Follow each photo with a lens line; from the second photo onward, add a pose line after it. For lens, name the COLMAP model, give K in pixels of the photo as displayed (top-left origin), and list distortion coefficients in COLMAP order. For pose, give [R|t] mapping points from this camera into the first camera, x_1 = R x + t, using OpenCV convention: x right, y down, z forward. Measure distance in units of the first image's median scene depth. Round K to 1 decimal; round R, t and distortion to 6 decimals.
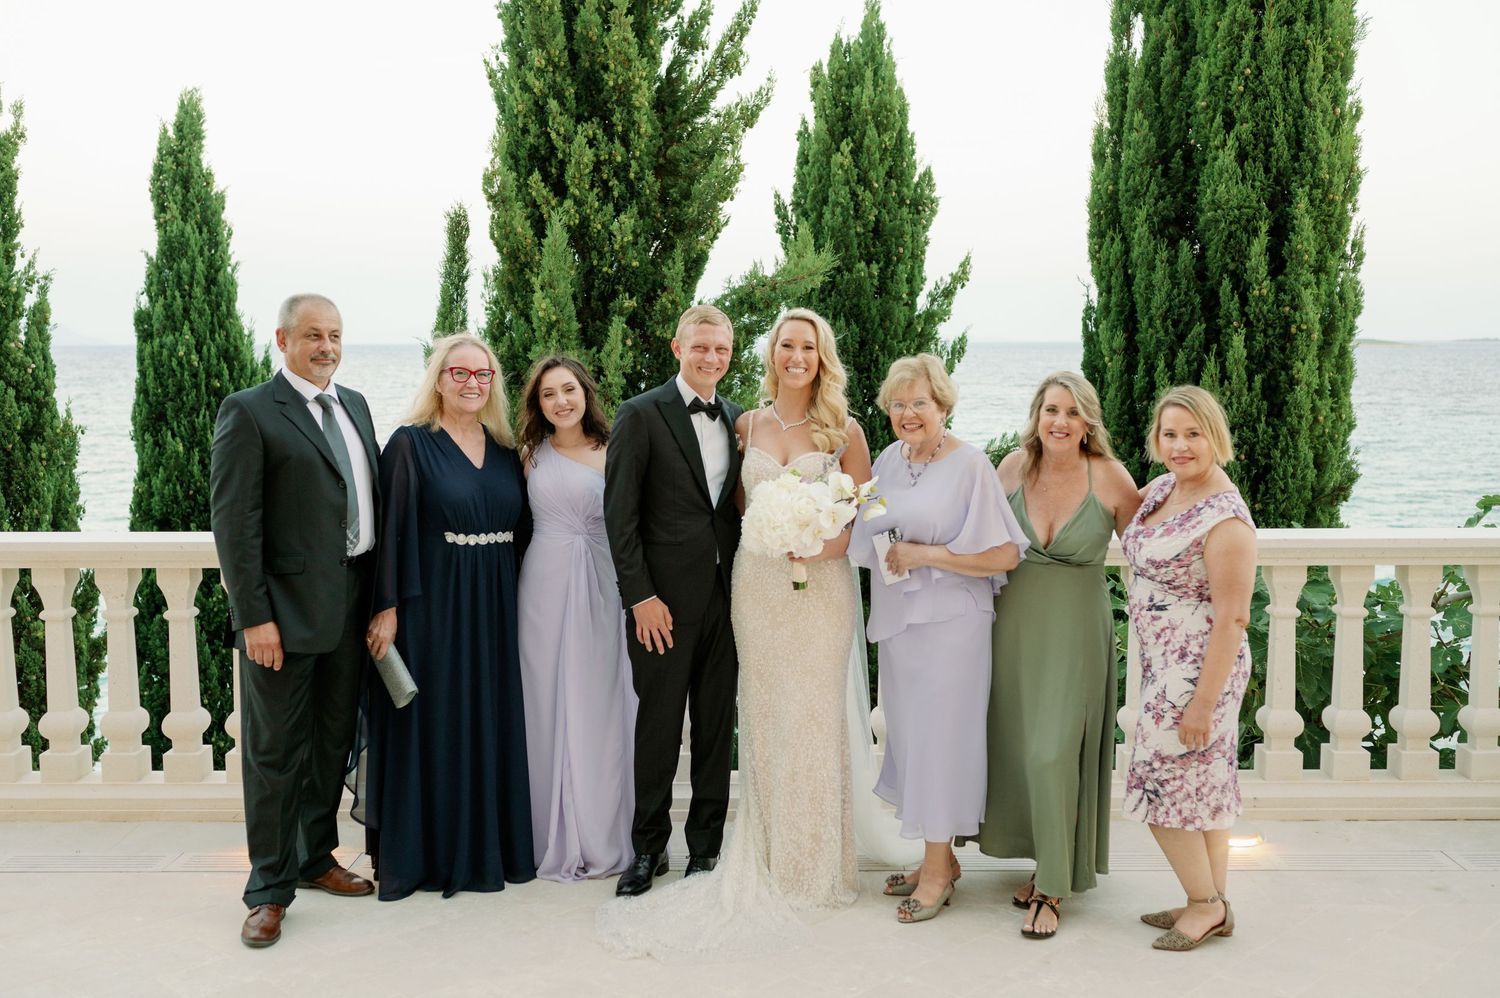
lens RADIAL K [[1581.2, 0, 748.5], [0, 1581.2, 540.0], [0, 0, 1]] dist [0.001540, 0.039511]
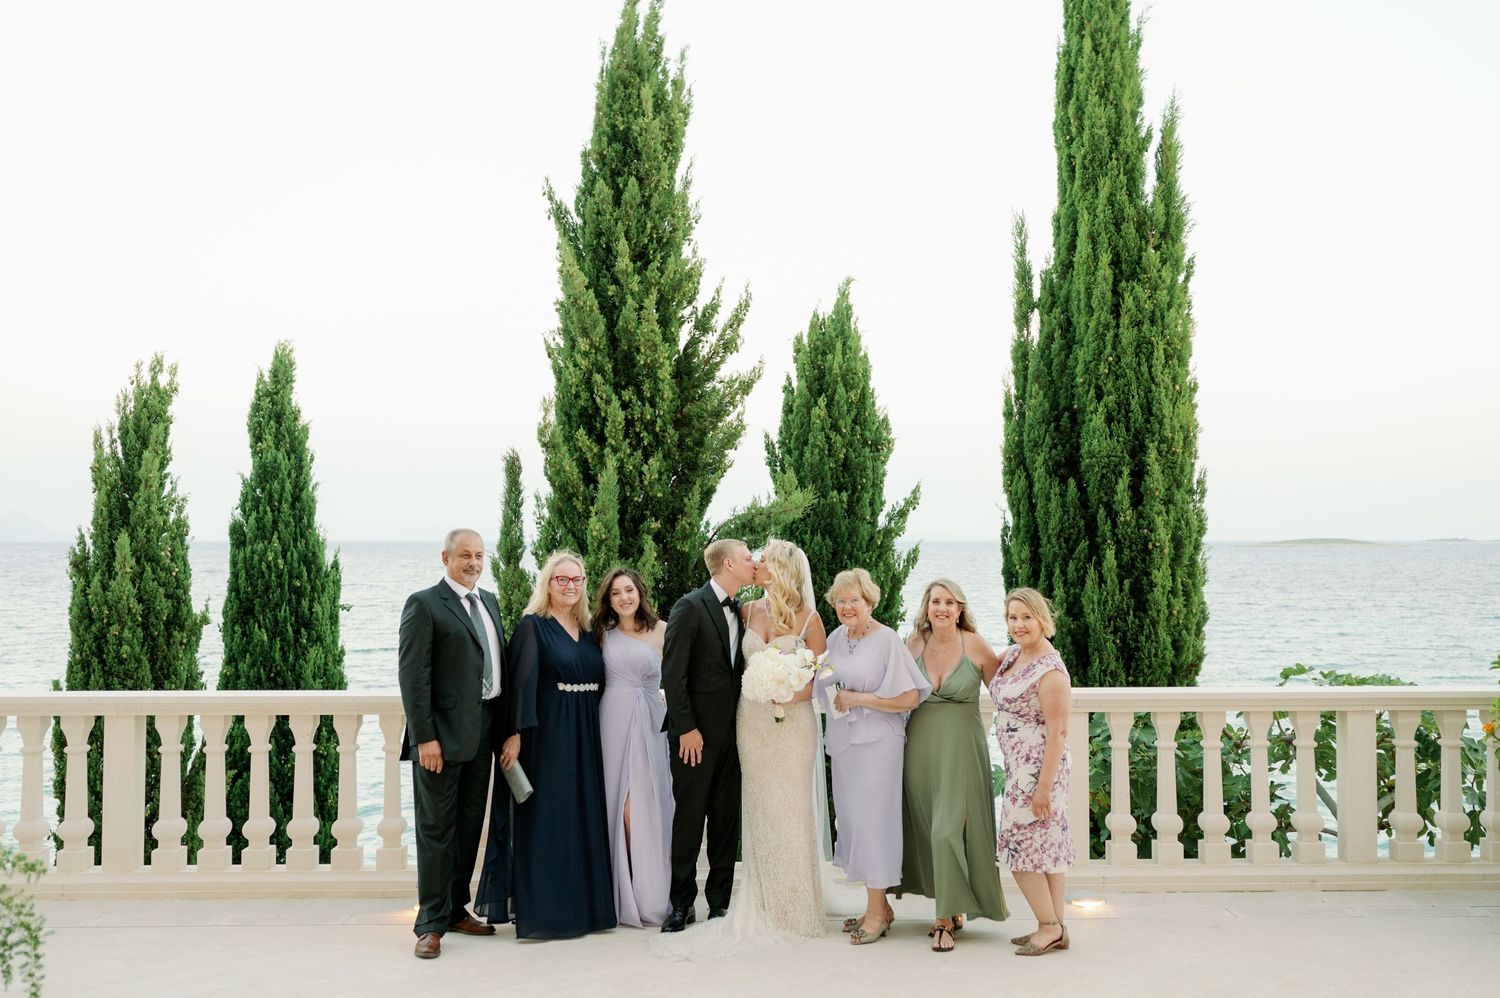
lens RADIAL K [[1861.0, 0, 746.9], [0, 1861.0, 468.2], [0, 0, 1]] dist [-0.009663, 0.008977]
pose [[0.999912, 0.002479, 0.013034, -0.019468], [-0.000402, 0.987596, -0.157018, 0.049271], [-0.013262, 0.156999, 0.987510, -0.557806]]
